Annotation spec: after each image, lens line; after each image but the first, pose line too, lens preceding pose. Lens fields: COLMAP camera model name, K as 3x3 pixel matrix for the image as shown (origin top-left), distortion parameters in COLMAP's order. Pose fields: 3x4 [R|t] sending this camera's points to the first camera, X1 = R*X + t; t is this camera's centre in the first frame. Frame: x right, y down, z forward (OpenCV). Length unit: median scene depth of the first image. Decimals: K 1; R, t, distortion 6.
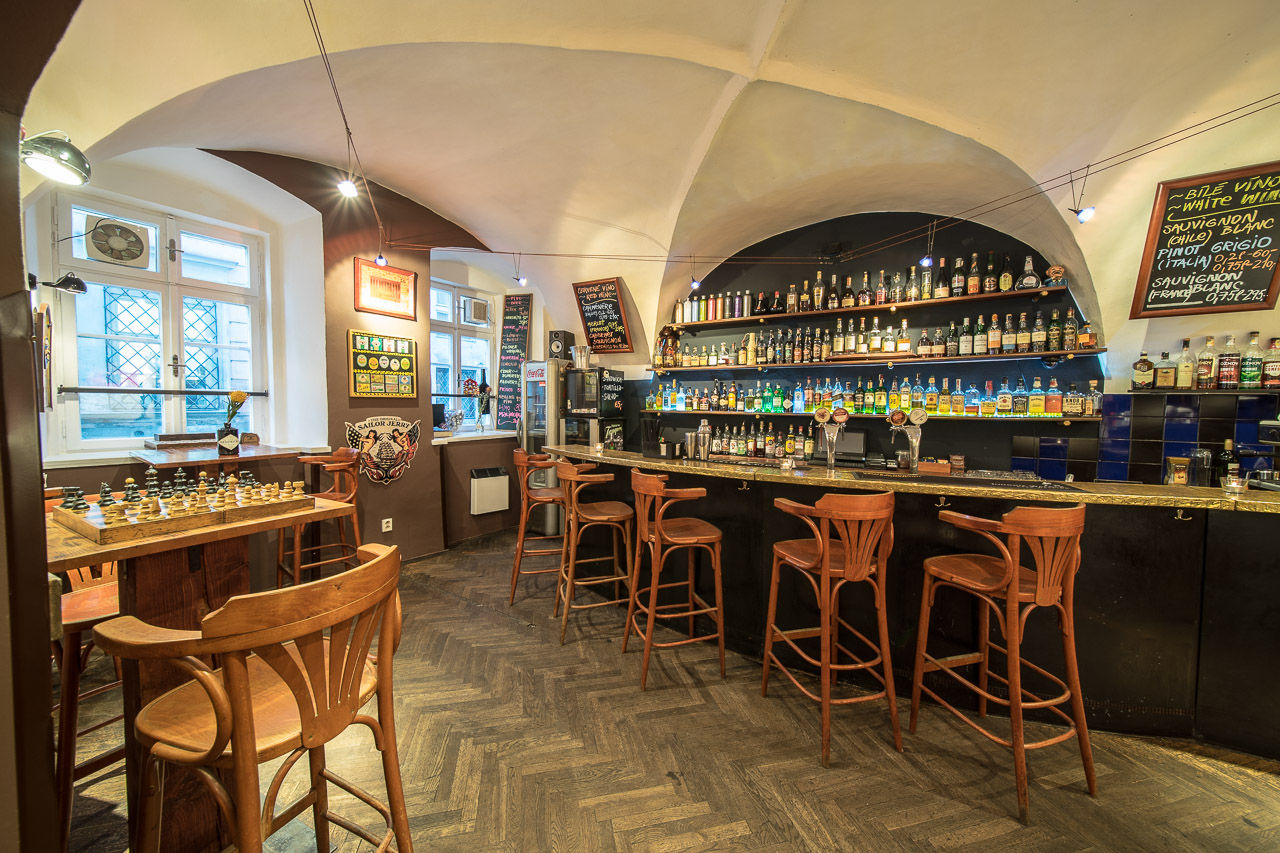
lens RADIAL K [[467.5, 0, 638.6], [0, 467.5, 426.7], [0, 0, 1]] dist [-0.001124, -0.000925]
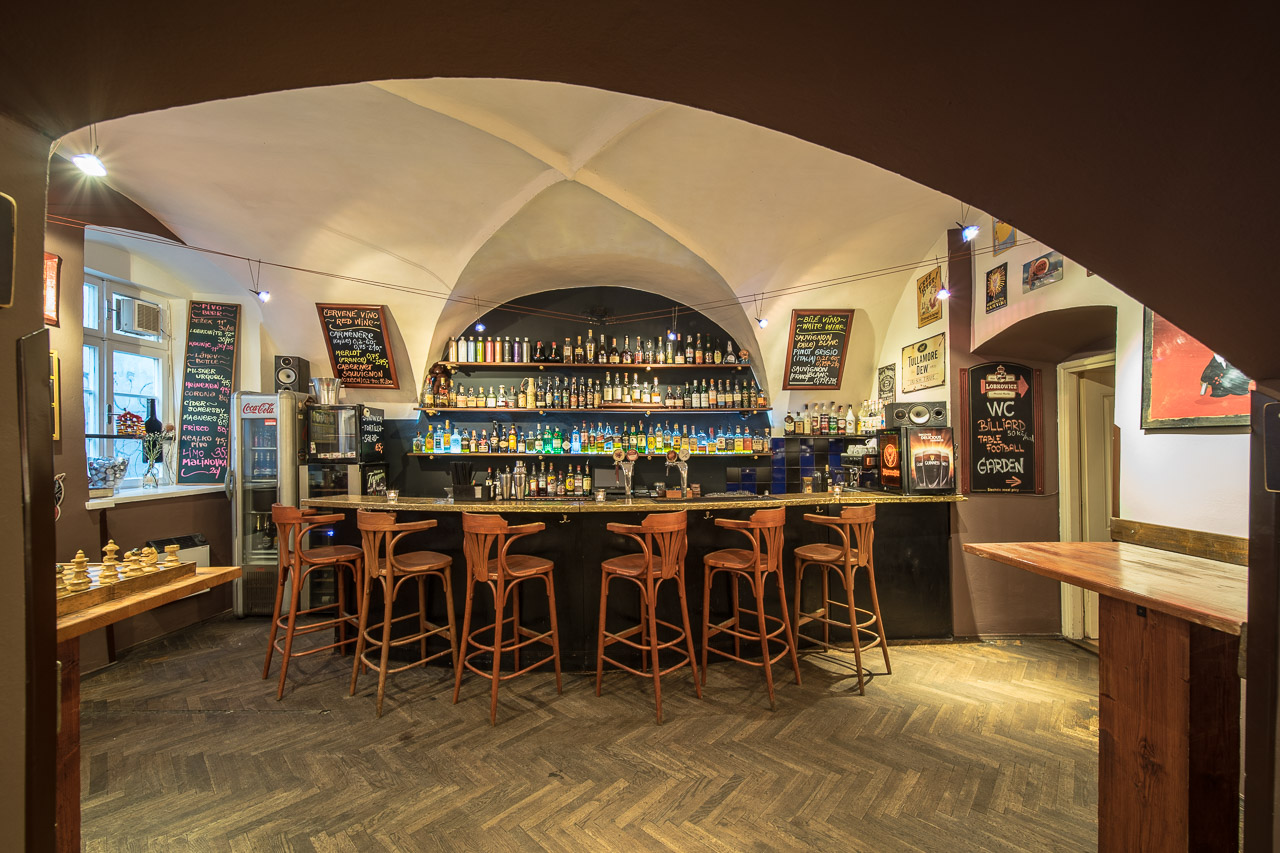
lens RADIAL K [[560.4, 0, 640.5], [0, 560.4, 423.9], [0, 0, 1]] dist [-0.001885, -0.000062]
pose [[0.804571, 0.014657, 0.593675, -0.389914], [0.034188, 0.996894, -0.070945, 0.000213], [-0.592871, 0.077377, 0.801571, -0.190379]]
